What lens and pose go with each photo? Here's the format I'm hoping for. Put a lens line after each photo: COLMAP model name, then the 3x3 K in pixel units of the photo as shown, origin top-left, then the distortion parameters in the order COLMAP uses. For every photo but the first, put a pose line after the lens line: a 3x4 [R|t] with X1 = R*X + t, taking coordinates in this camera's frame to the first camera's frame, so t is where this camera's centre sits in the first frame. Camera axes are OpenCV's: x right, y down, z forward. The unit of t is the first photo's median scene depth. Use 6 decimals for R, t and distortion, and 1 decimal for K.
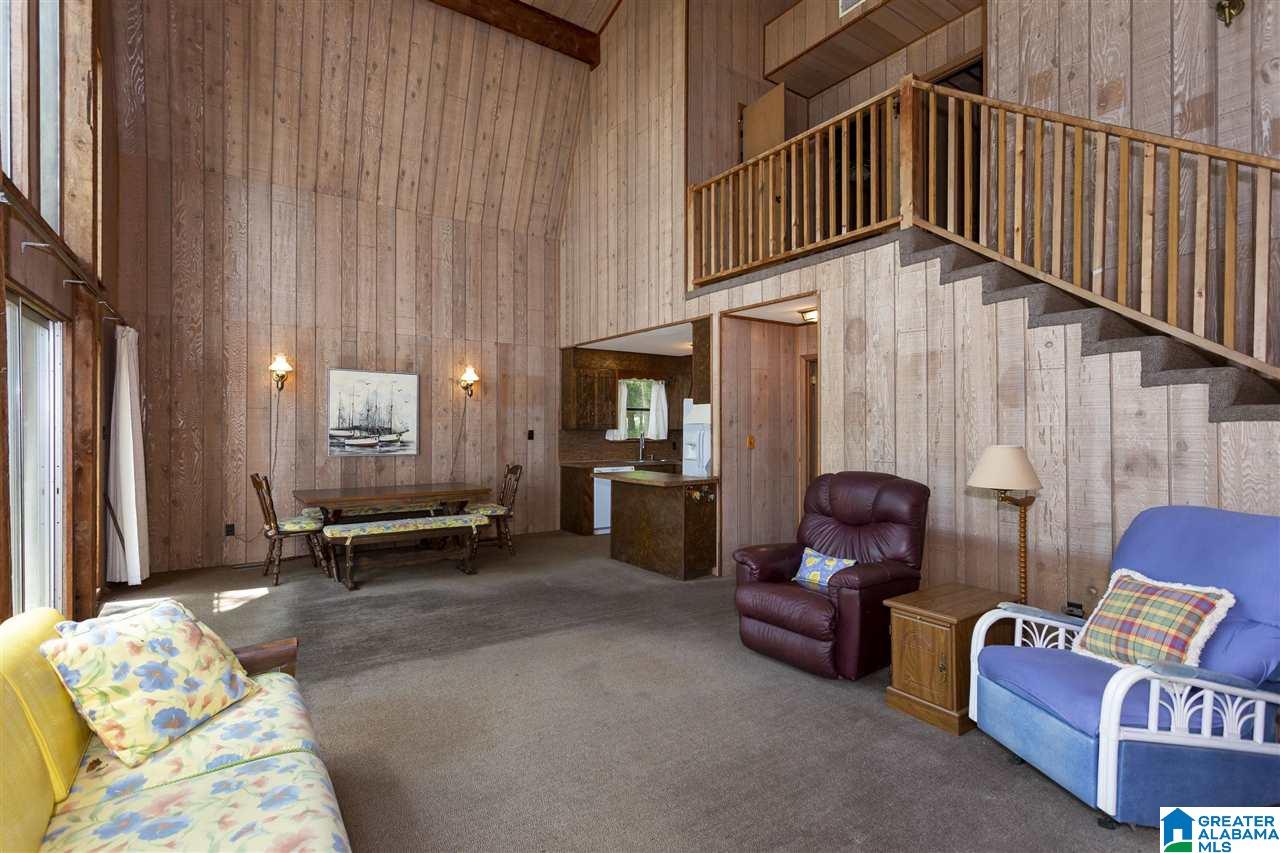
lens RADIAL K [[614.1, 0, 635.4], [0, 614.1, 418.9], [0, 0, 1]] dist [0.001306, 0.000845]
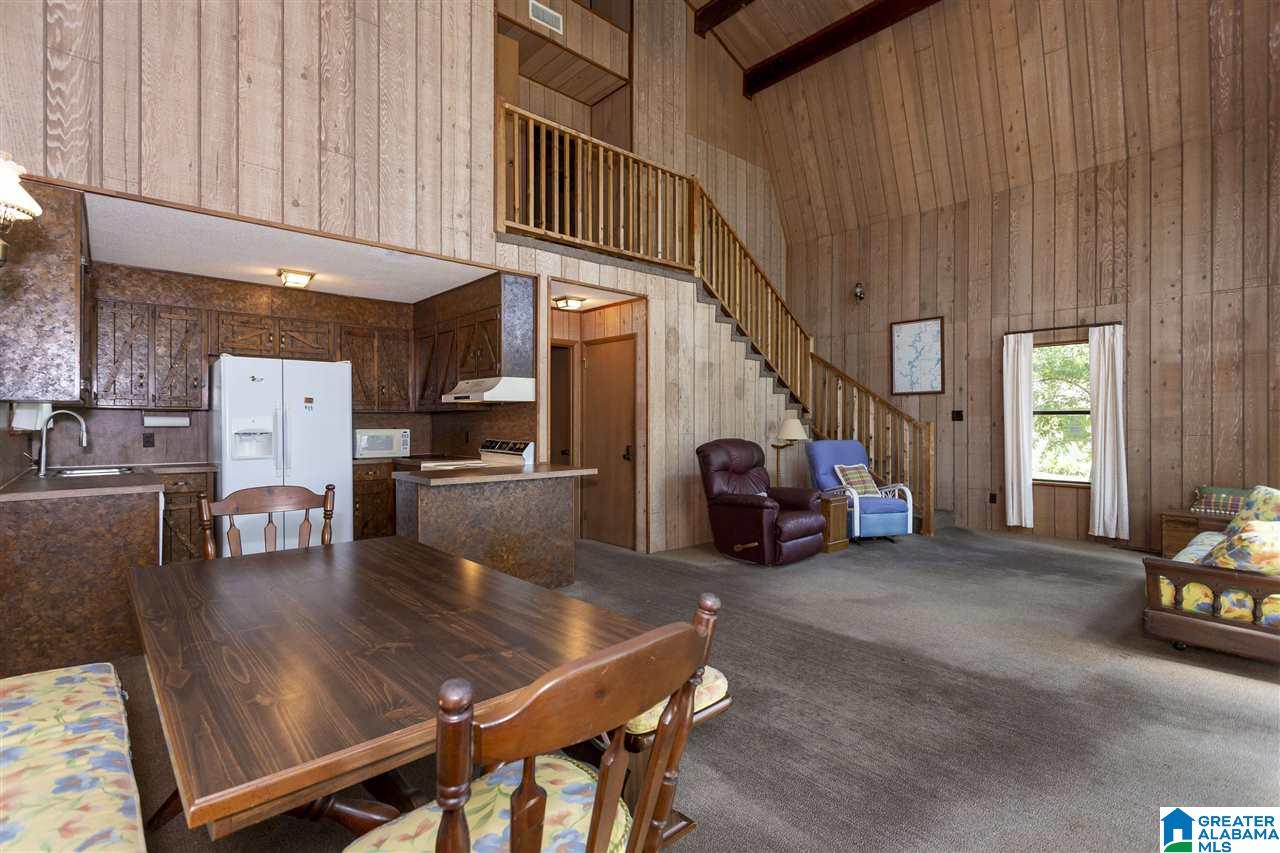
lens RADIAL K [[614.1, 0, 633.5], [0, 614.1, 421.2], [0, 0, 1]] dist [0.001306, 0.000845]
pose [[-0.132817, 0.003491, 0.991134, -1.050586], [-0.012122, 0.999913, -0.005147, 0.052605], [-0.991066, -0.012698, -0.132763, 1.386792]]
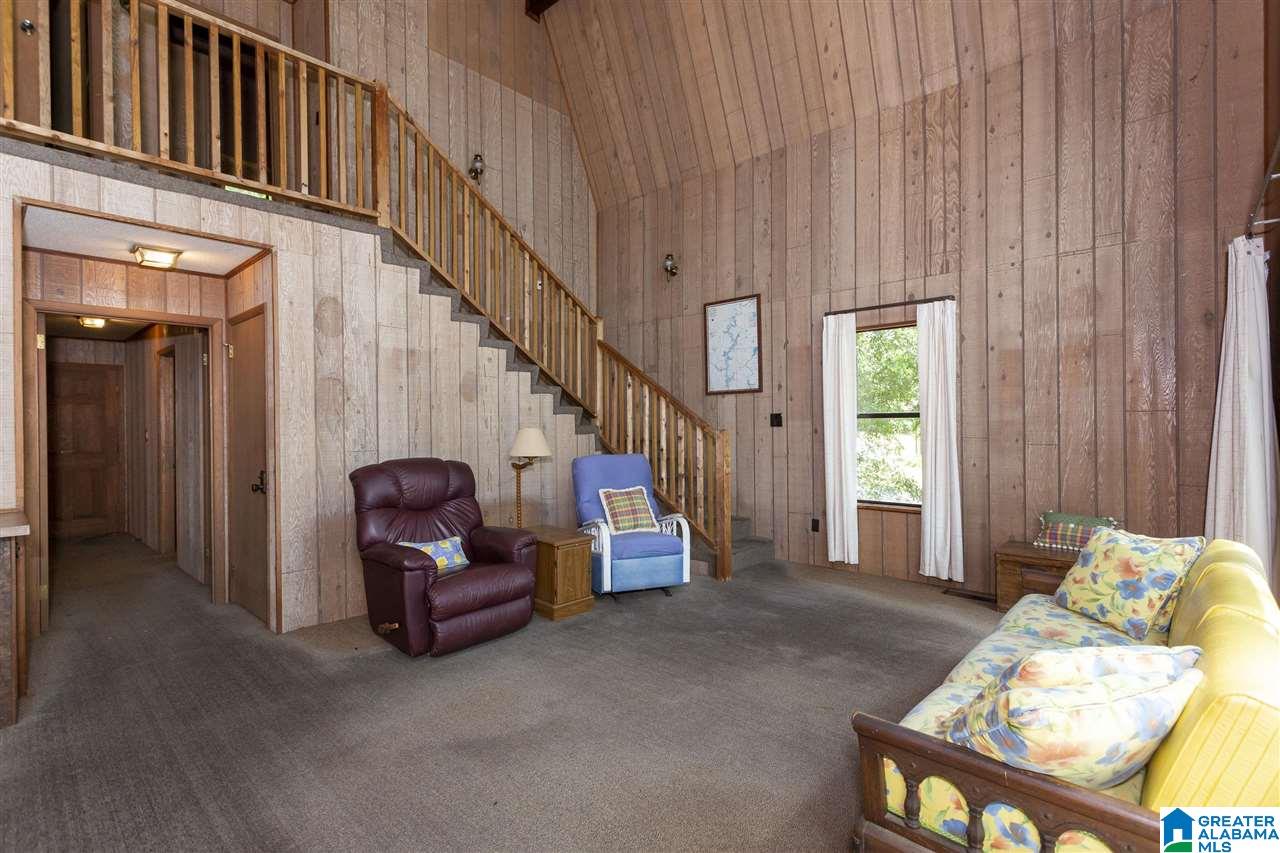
lens RADIAL K [[614.1, 0, 636.3], [0, 614.1, 426.0], [0, 0, 1]] dist [0.001306, 0.000845]
pose [[-0.231125, 0.002013, 0.972922, -0.696638], [-0.000576, 0.999997, -0.002206, 0.032606], [-0.972924, -0.001071, -0.231123, 0.846344]]
